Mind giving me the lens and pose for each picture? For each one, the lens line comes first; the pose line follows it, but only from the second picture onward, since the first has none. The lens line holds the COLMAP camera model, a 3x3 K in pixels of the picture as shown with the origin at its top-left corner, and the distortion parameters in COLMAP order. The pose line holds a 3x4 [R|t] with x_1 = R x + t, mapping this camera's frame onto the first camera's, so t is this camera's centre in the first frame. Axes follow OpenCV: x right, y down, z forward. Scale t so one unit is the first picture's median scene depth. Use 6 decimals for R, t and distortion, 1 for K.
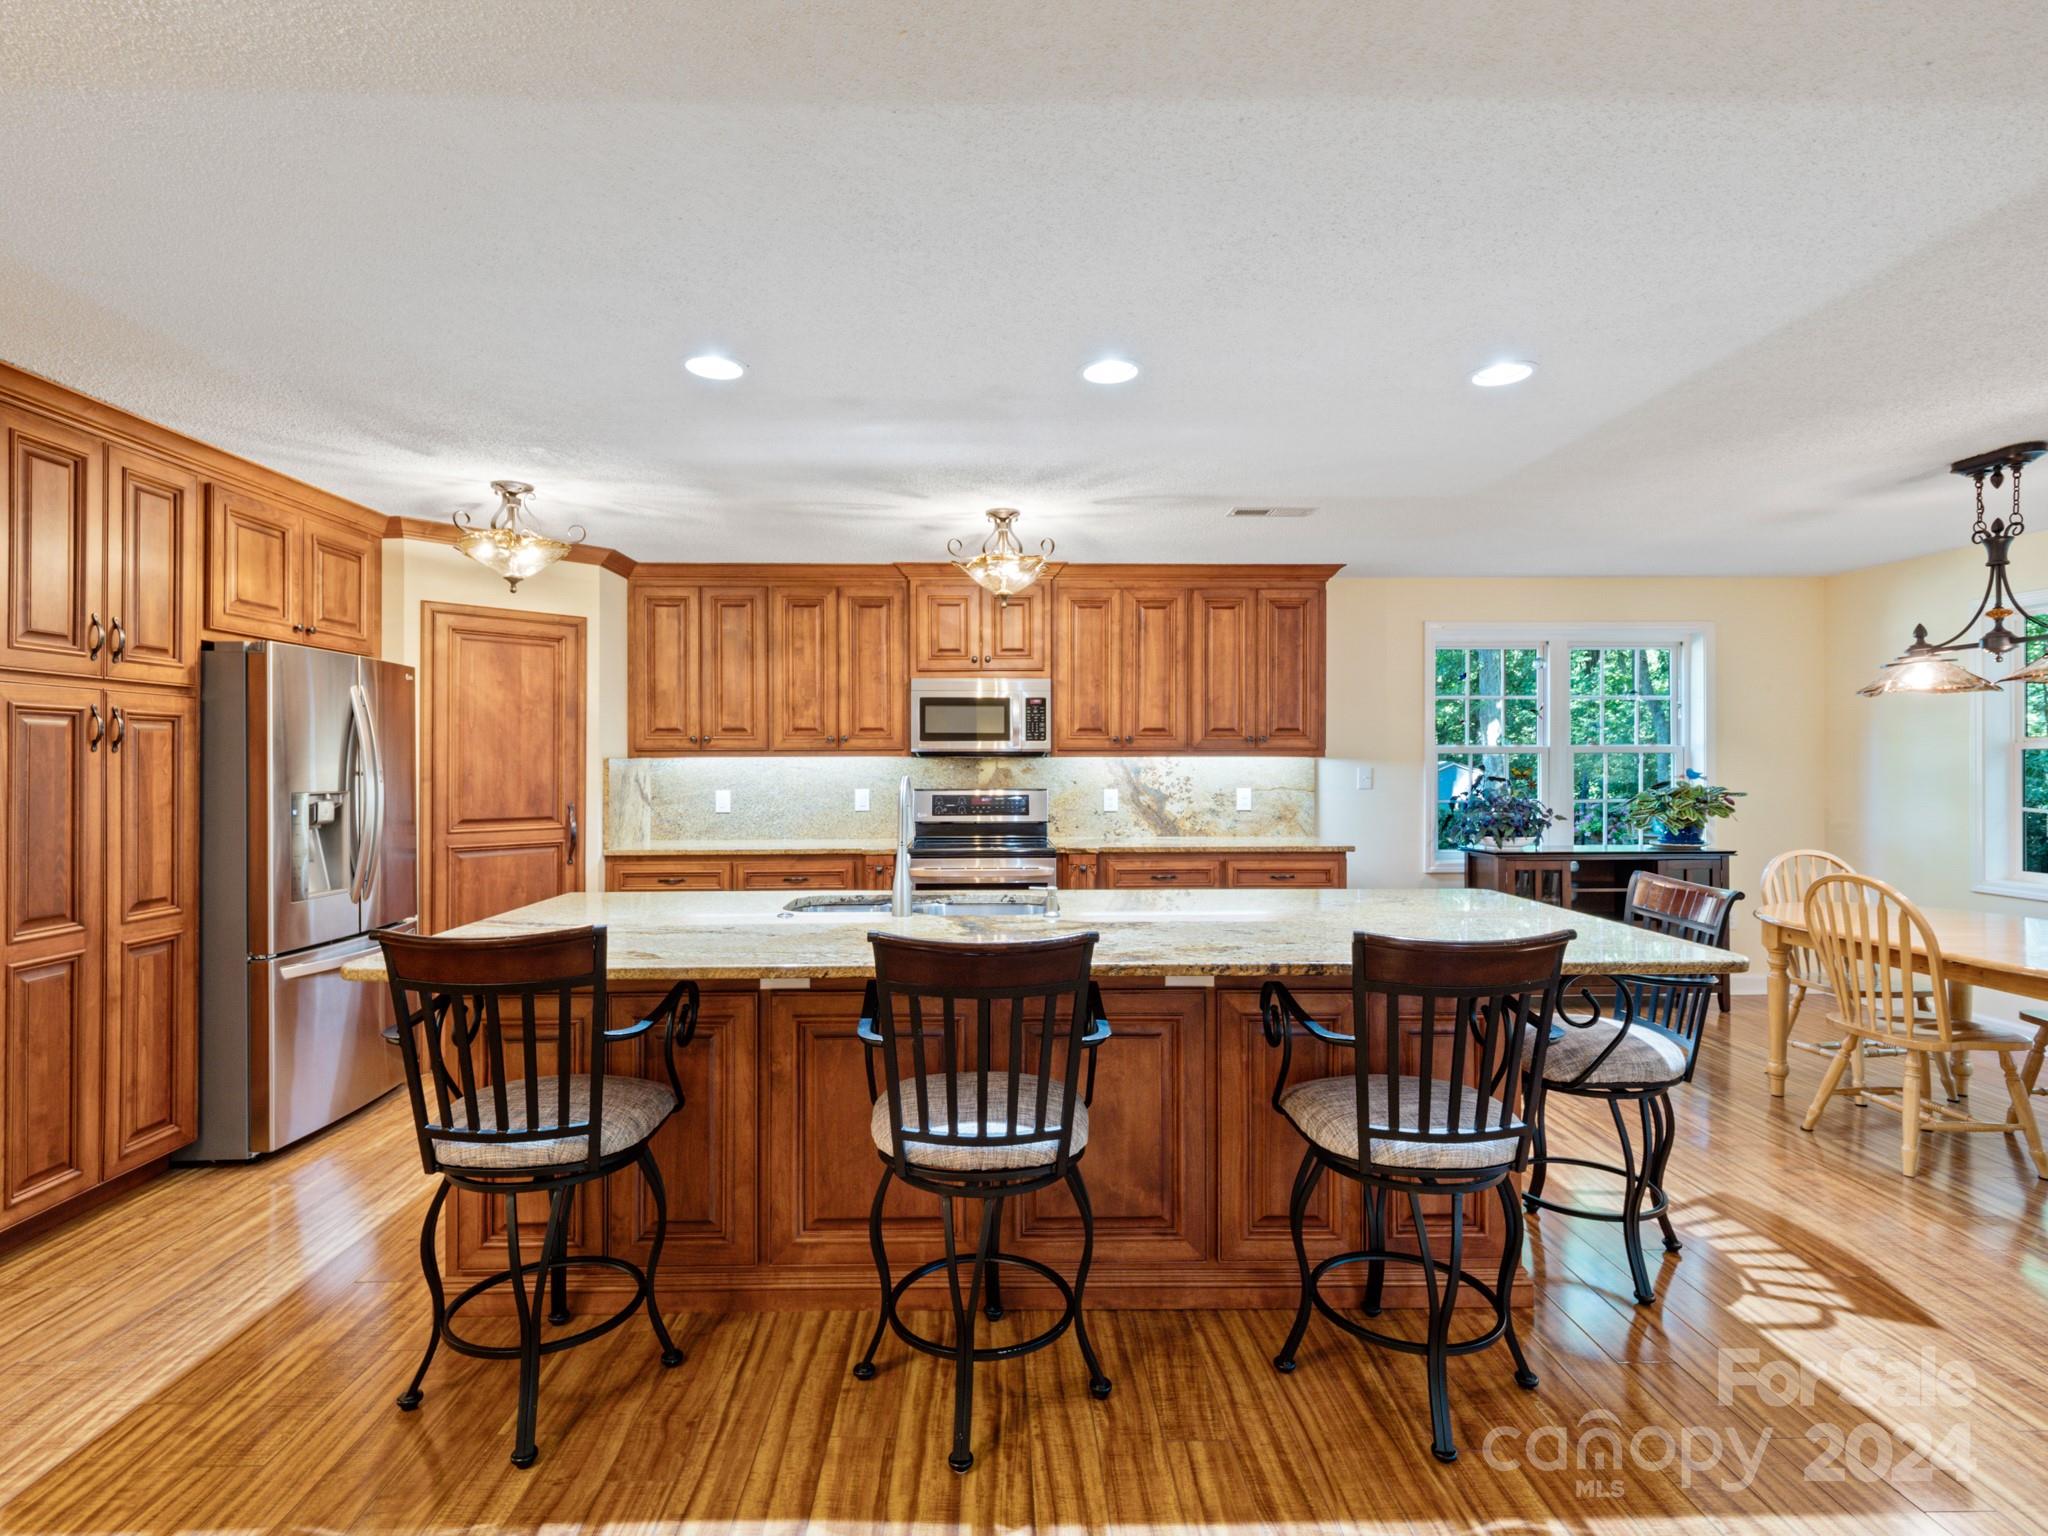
lens RADIAL K [[1001.5, 0, 1006.1], [0, 1001.5, 753.4], [0, 0, 1]] dist [0.001600, -0.000777]
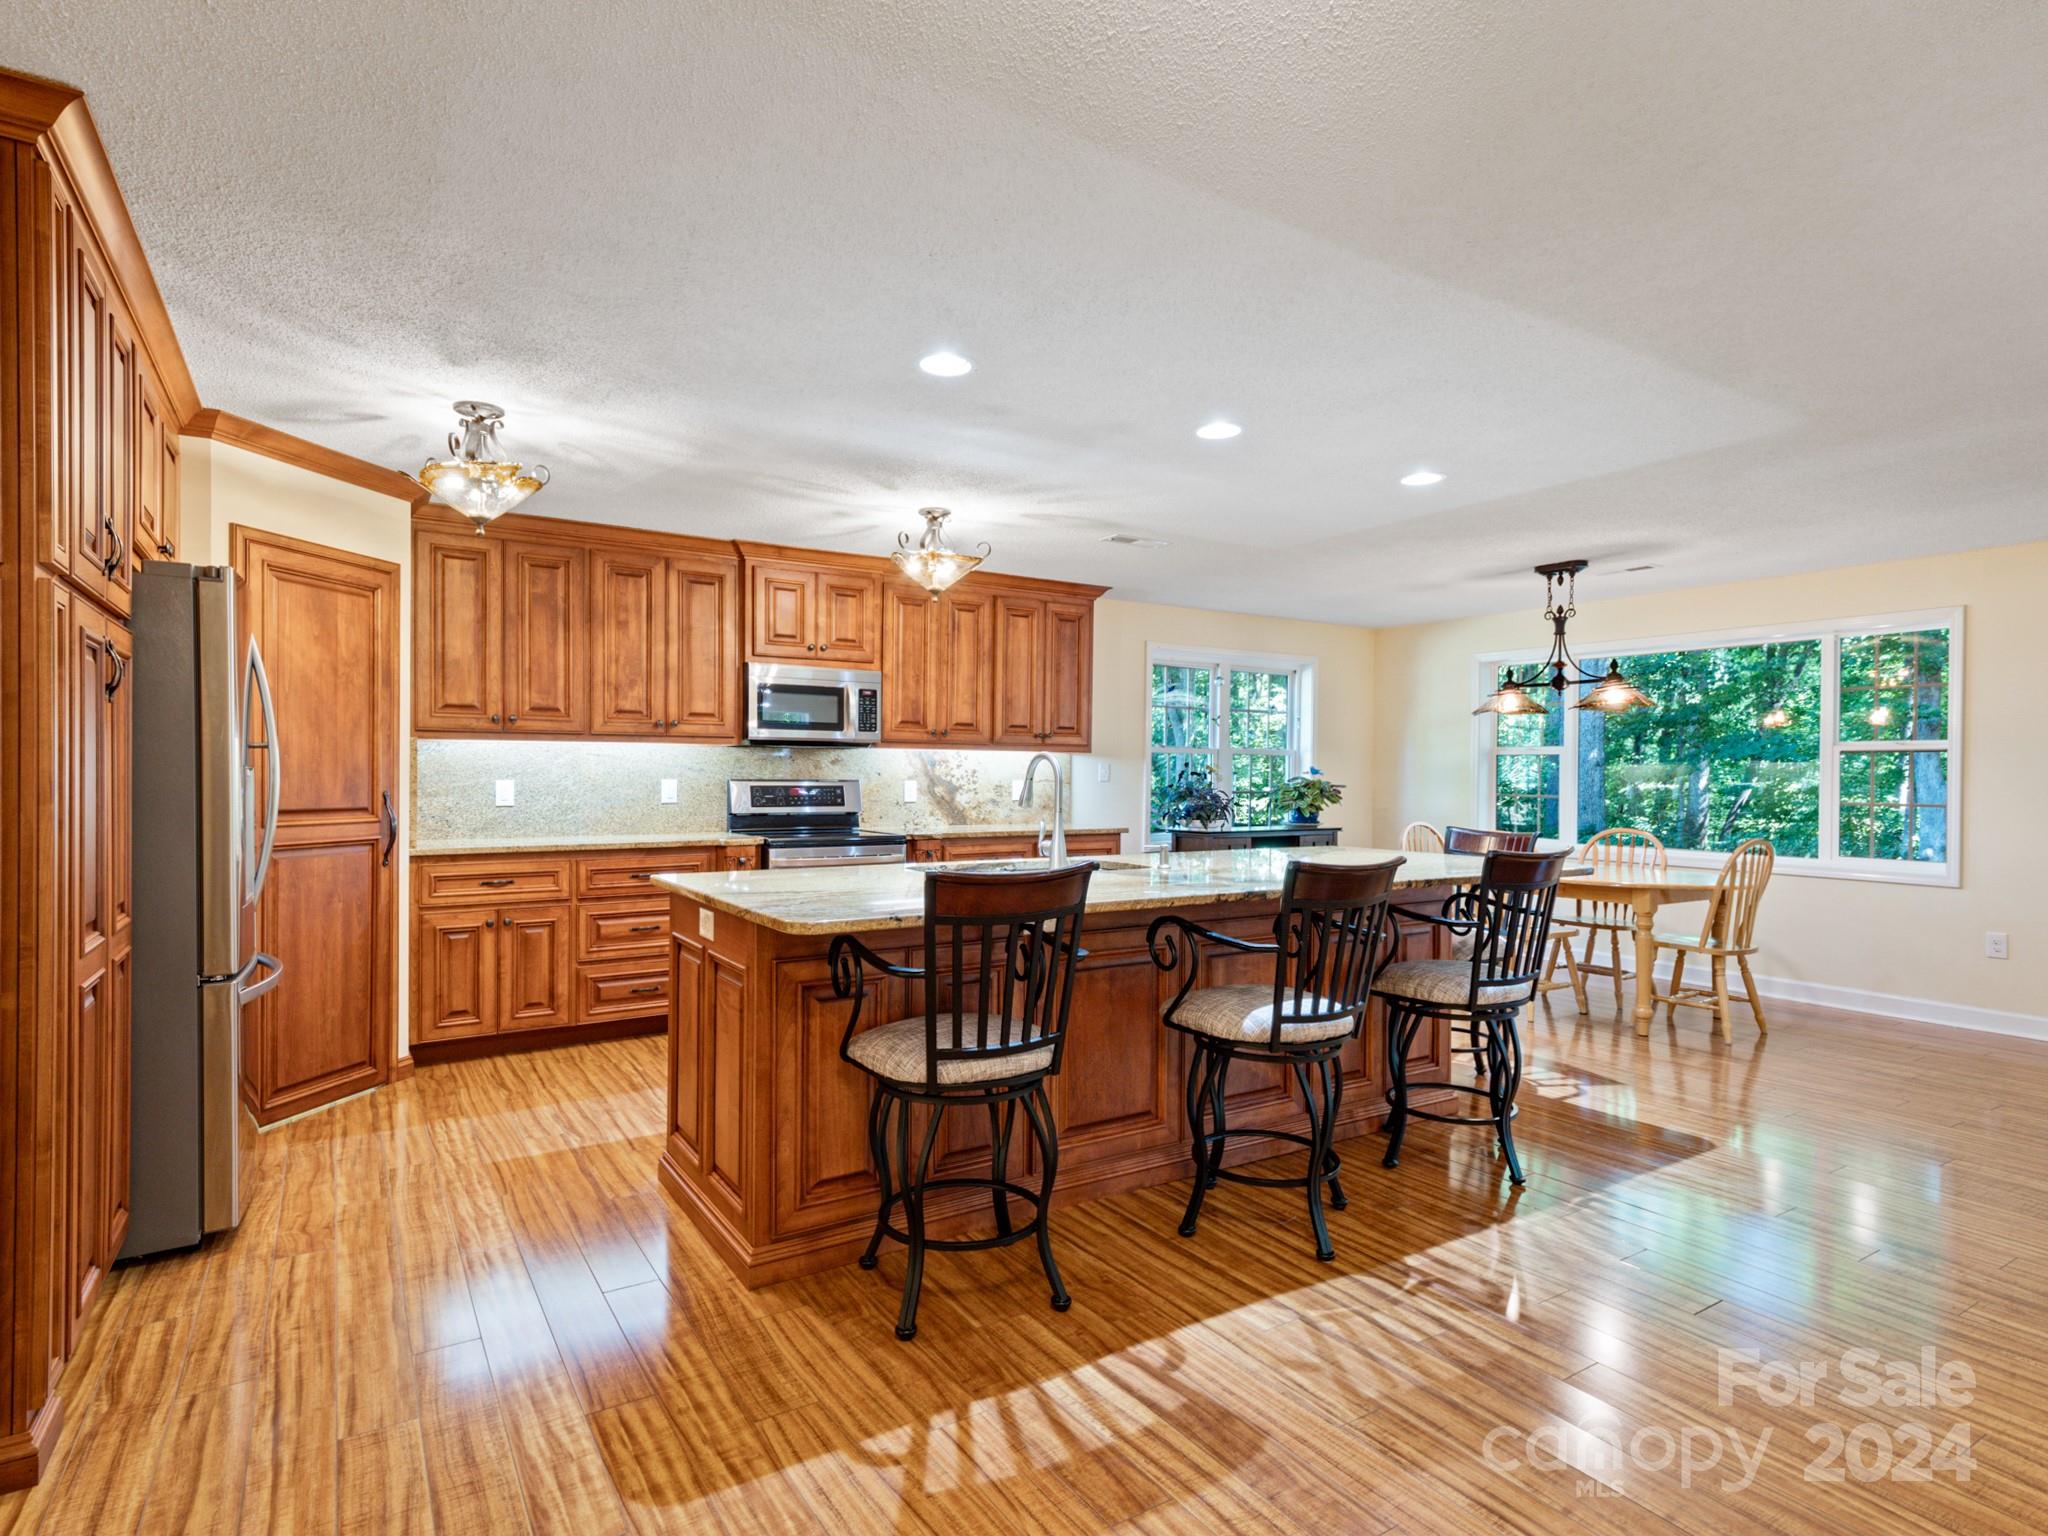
lens RADIAL K [[1077.9, 0, 1009.1], [0, 1077.9, 775.5], [0, 0, 1]] dist [0.008691, -0.001628]
pose [[0.857304, 0.006896, 0.514765, -0.434054], [-0.012774, 0.999887, 0.007879, 0.022633], [-0.514652, -0.013330, 0.857295, -0.014596]]
